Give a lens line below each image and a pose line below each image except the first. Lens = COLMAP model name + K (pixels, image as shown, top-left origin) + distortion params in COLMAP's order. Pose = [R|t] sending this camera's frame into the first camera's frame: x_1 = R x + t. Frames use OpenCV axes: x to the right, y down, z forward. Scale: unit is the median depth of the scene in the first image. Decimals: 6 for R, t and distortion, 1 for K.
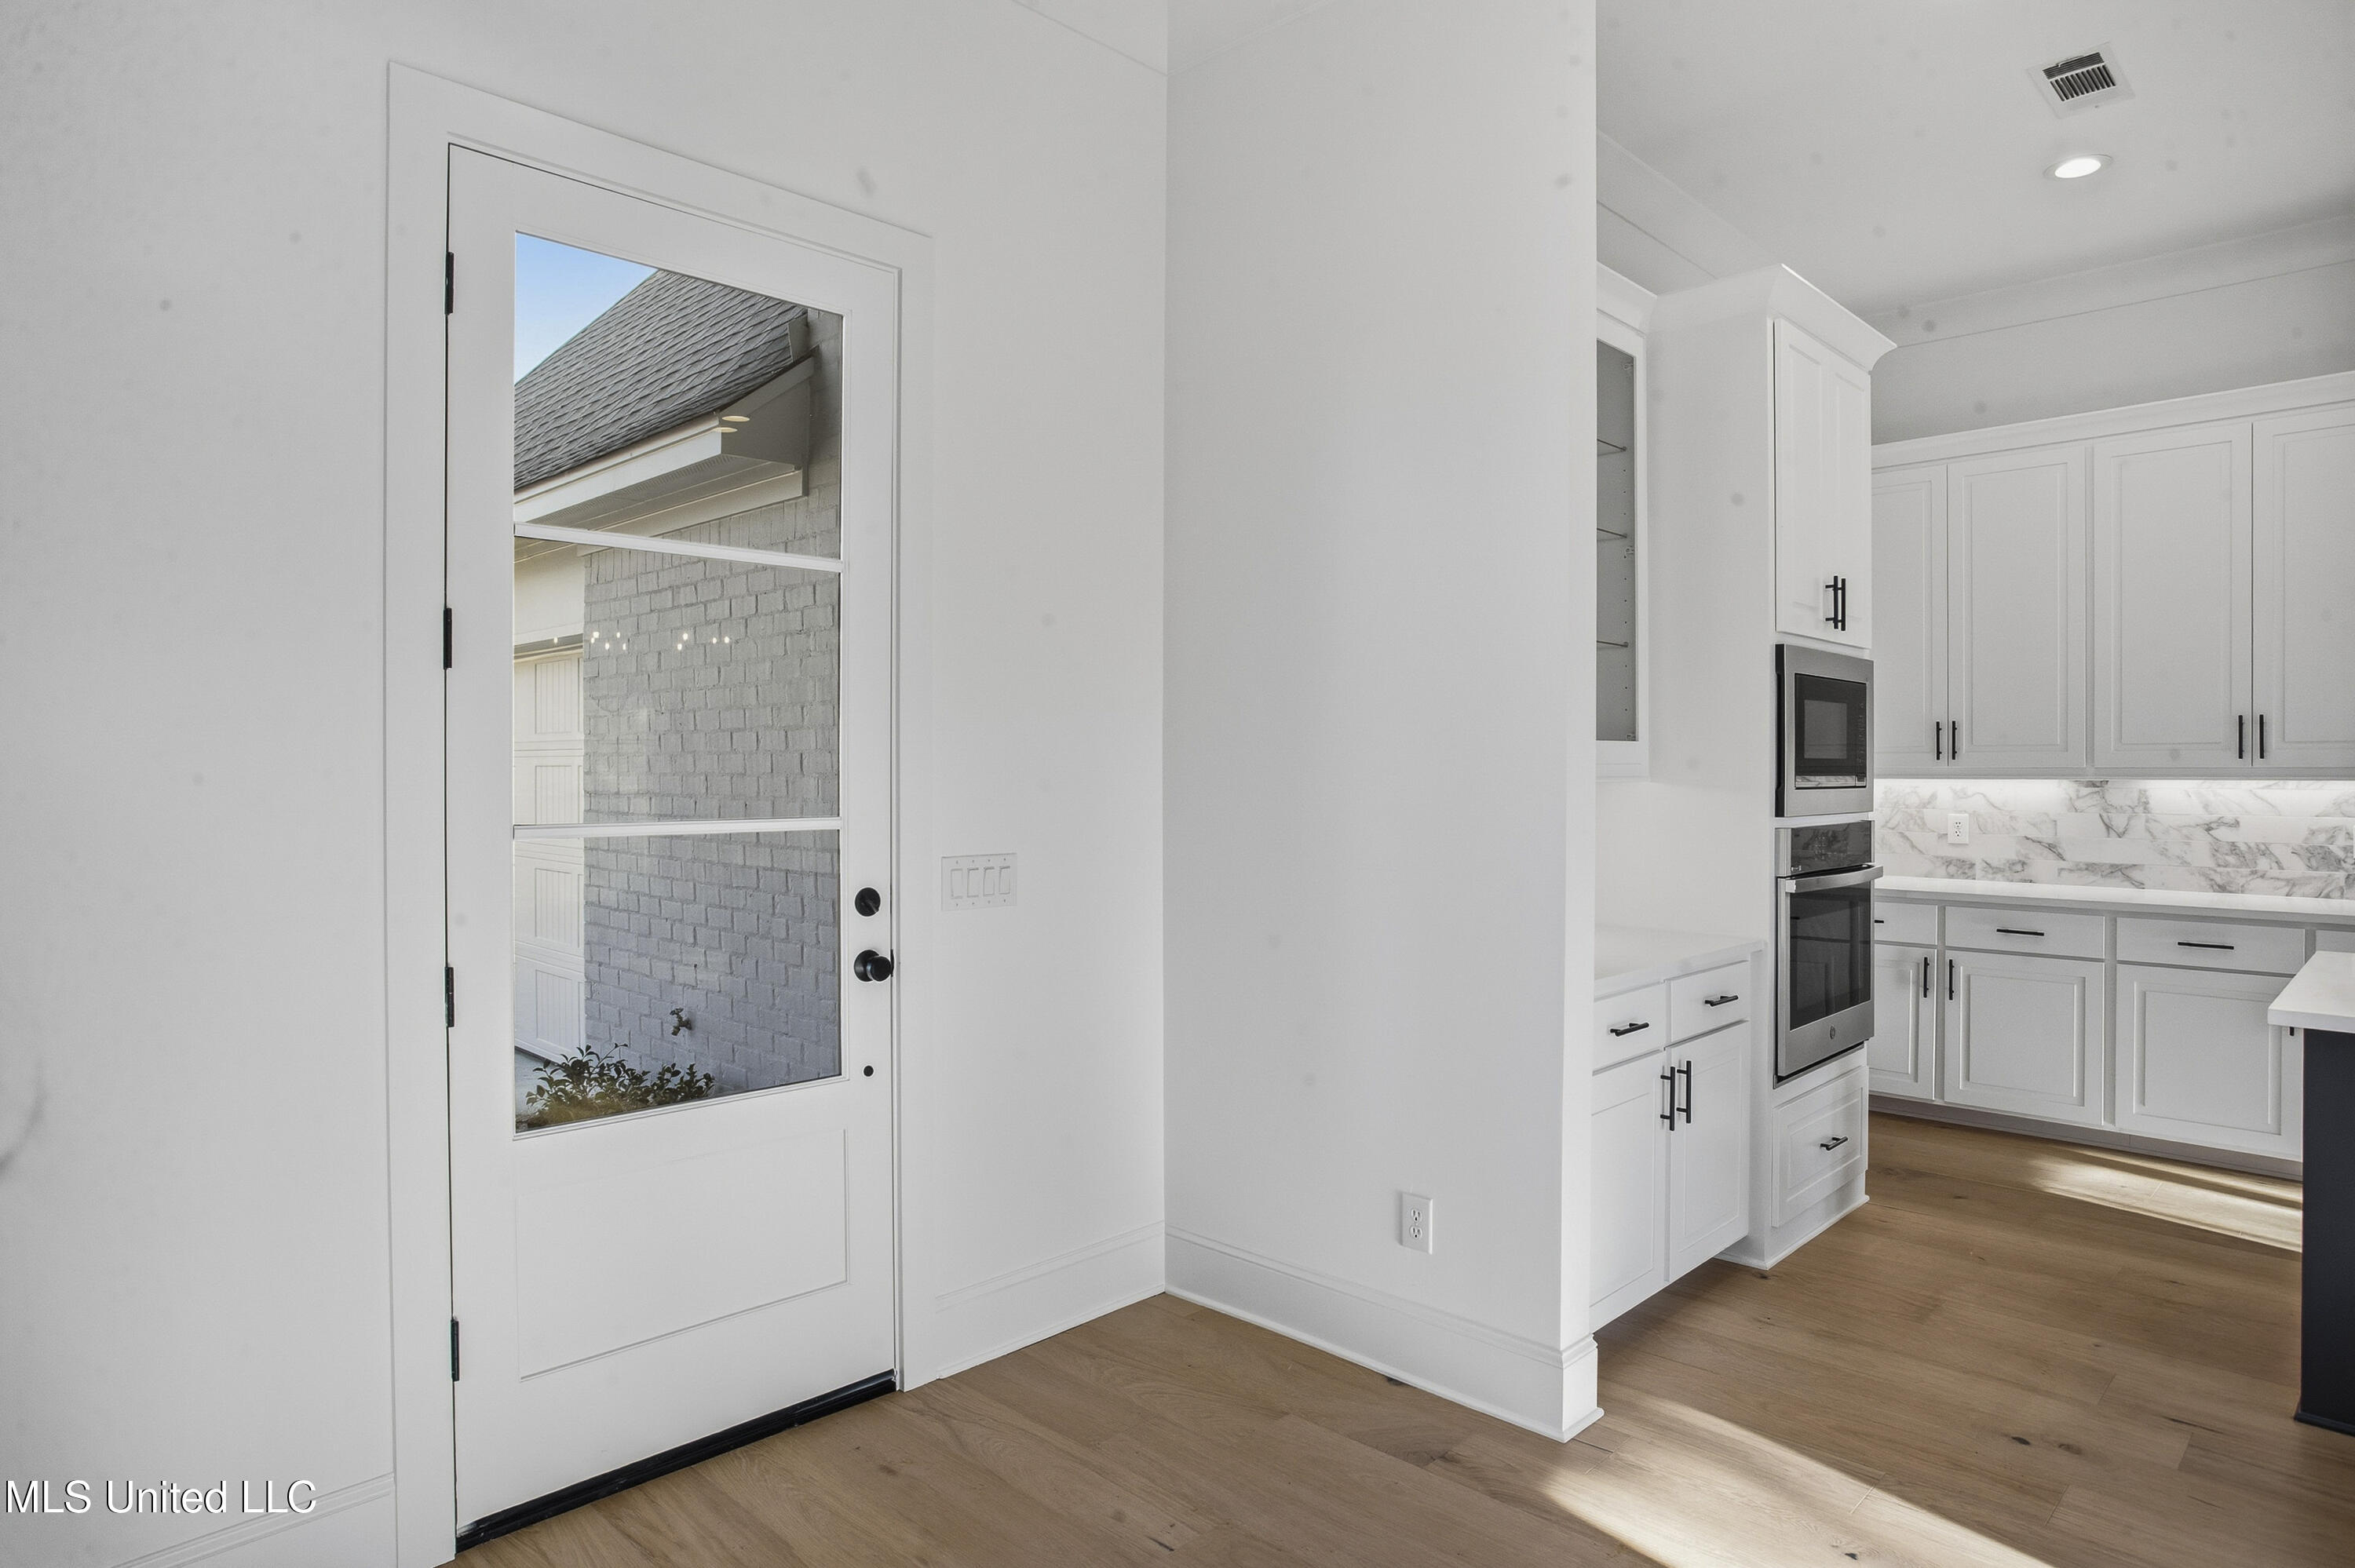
lens RADIAL K [[1413.7, 0, 1177.3], [0, 1413.7, 784.2], [0, 0, 1]] dist [0.000990, 0.000214]
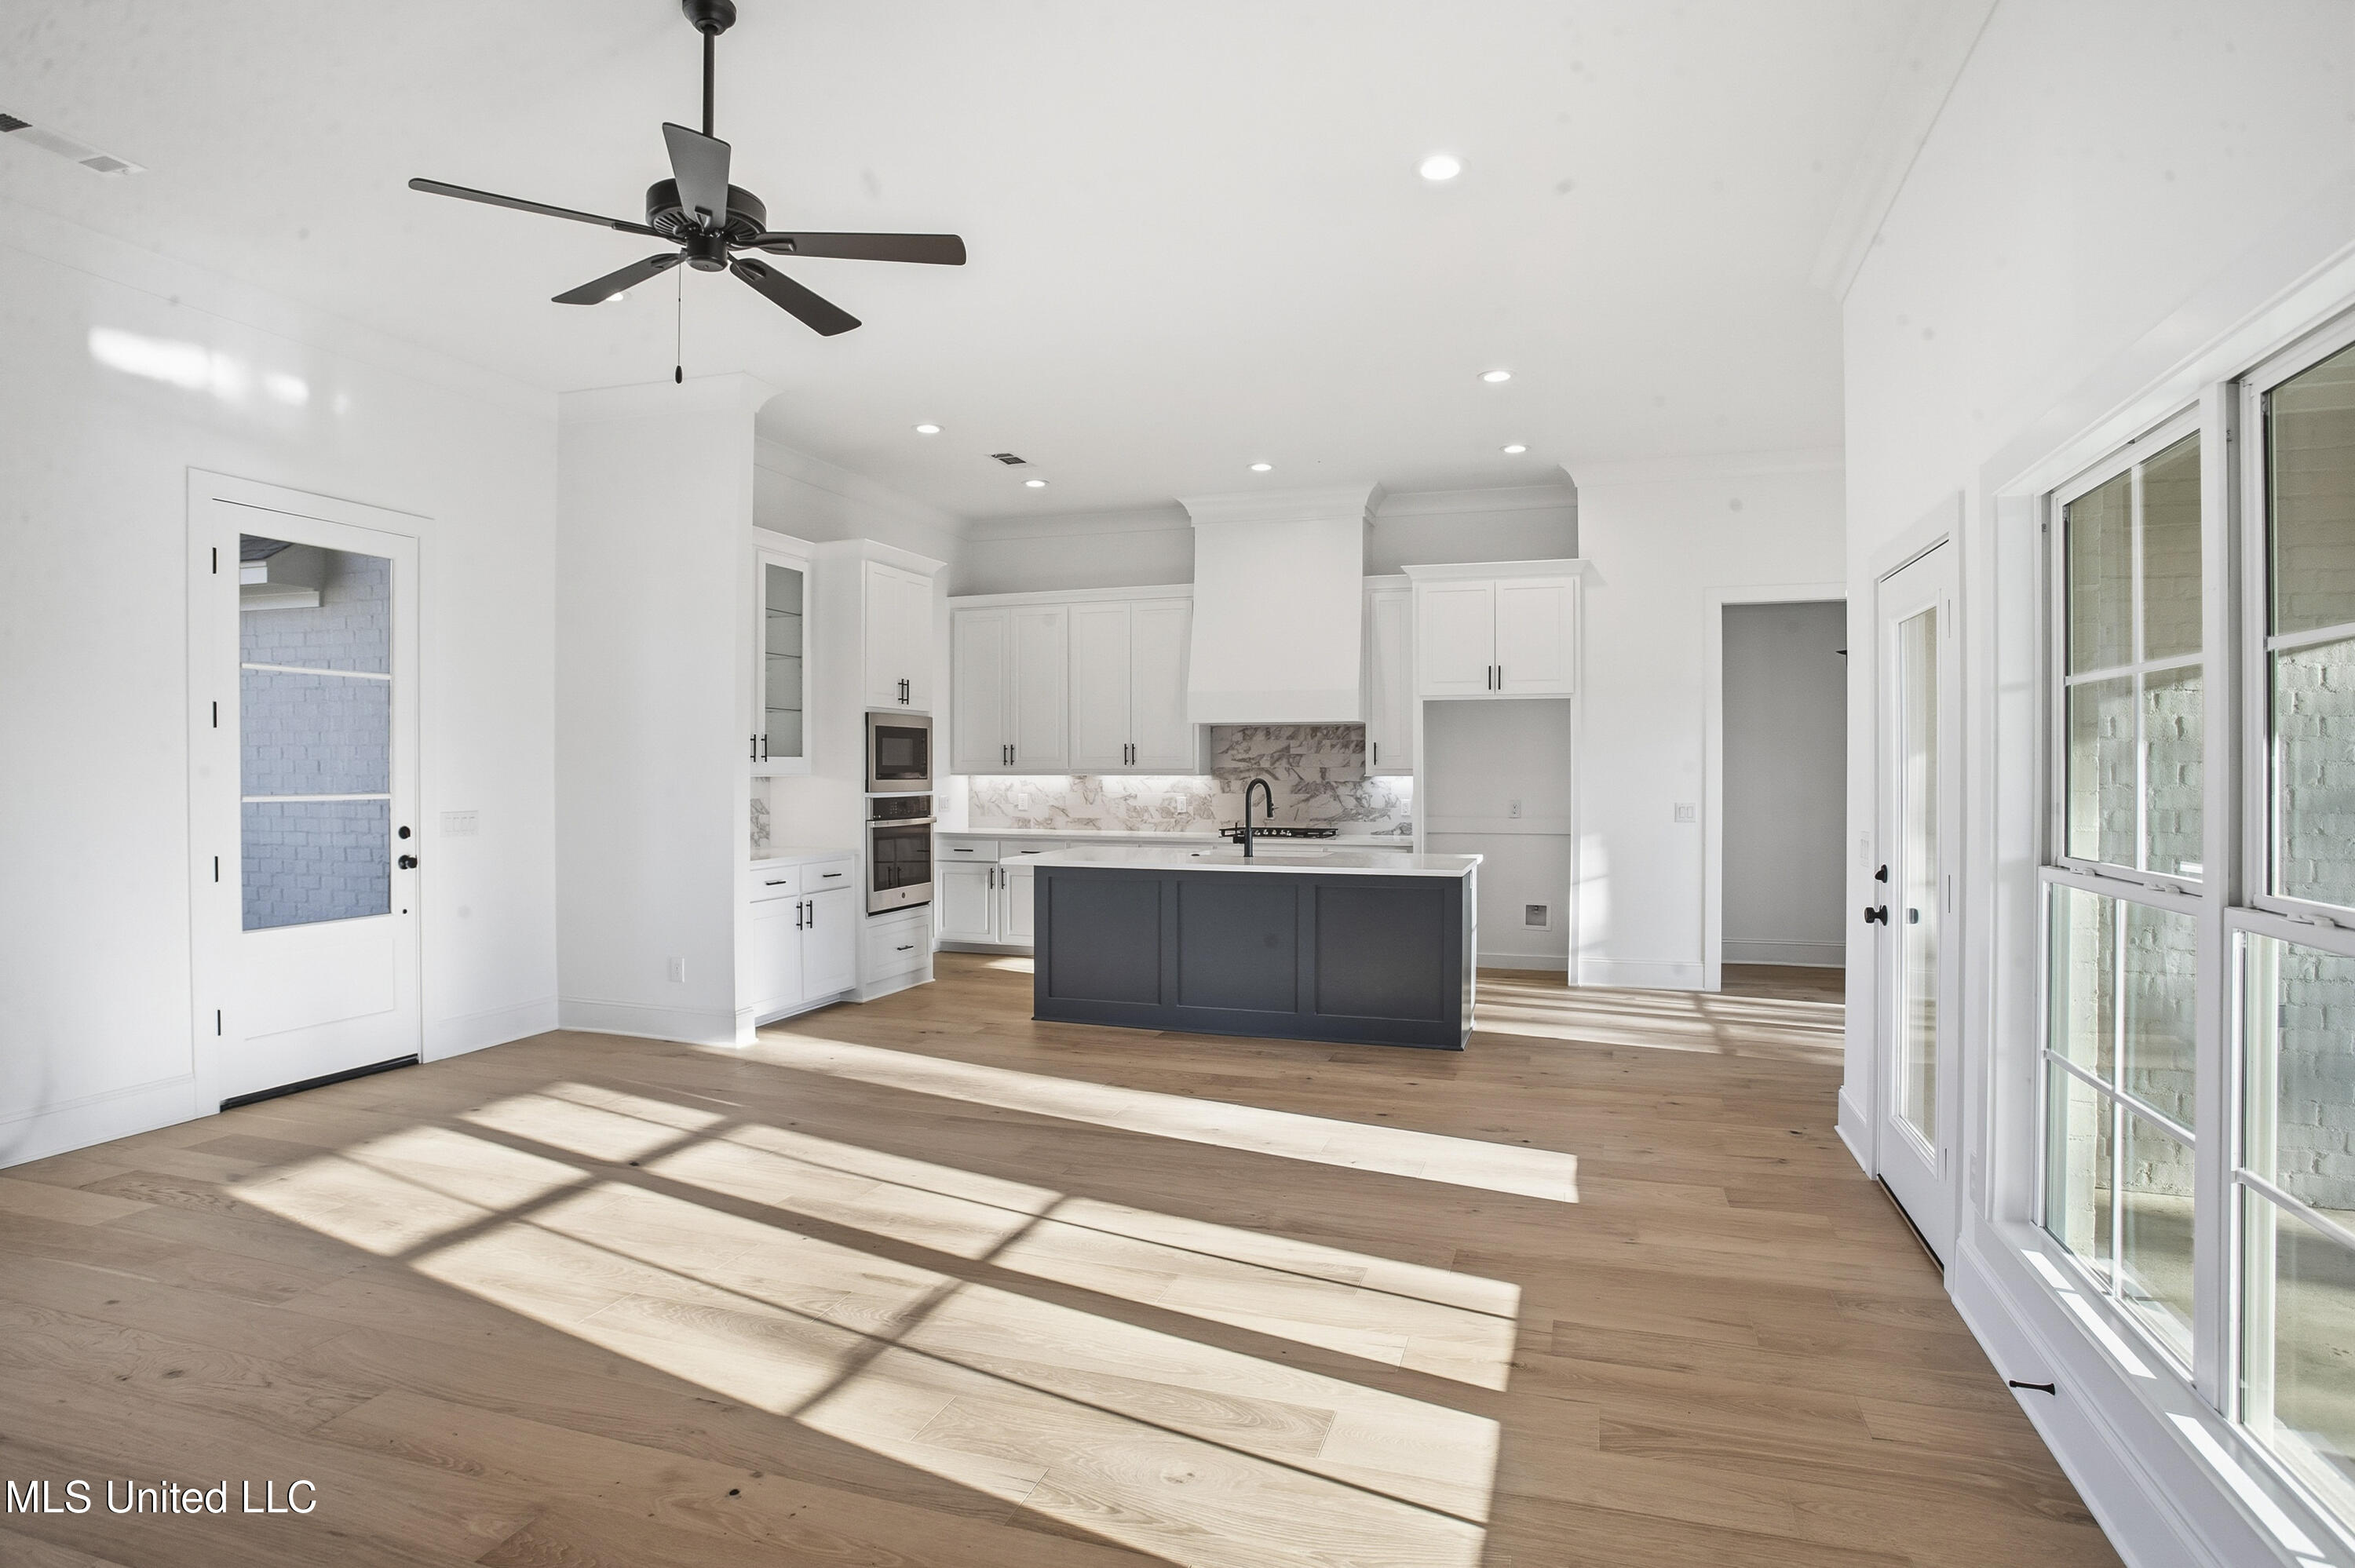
lens RADIAL K [[1275.7, 0, 1186.1], [0, 1275.7, 781.8], [0, 0, 1]] dist [-0.047943, 0.000114]
pose [[0.899456, -0.004189, 0.436991, 0.014044], [0.004391, 0.999990, 0.000547, 0.007272], [-0.436989, 0.001427, 0.899466, -0.899986]]
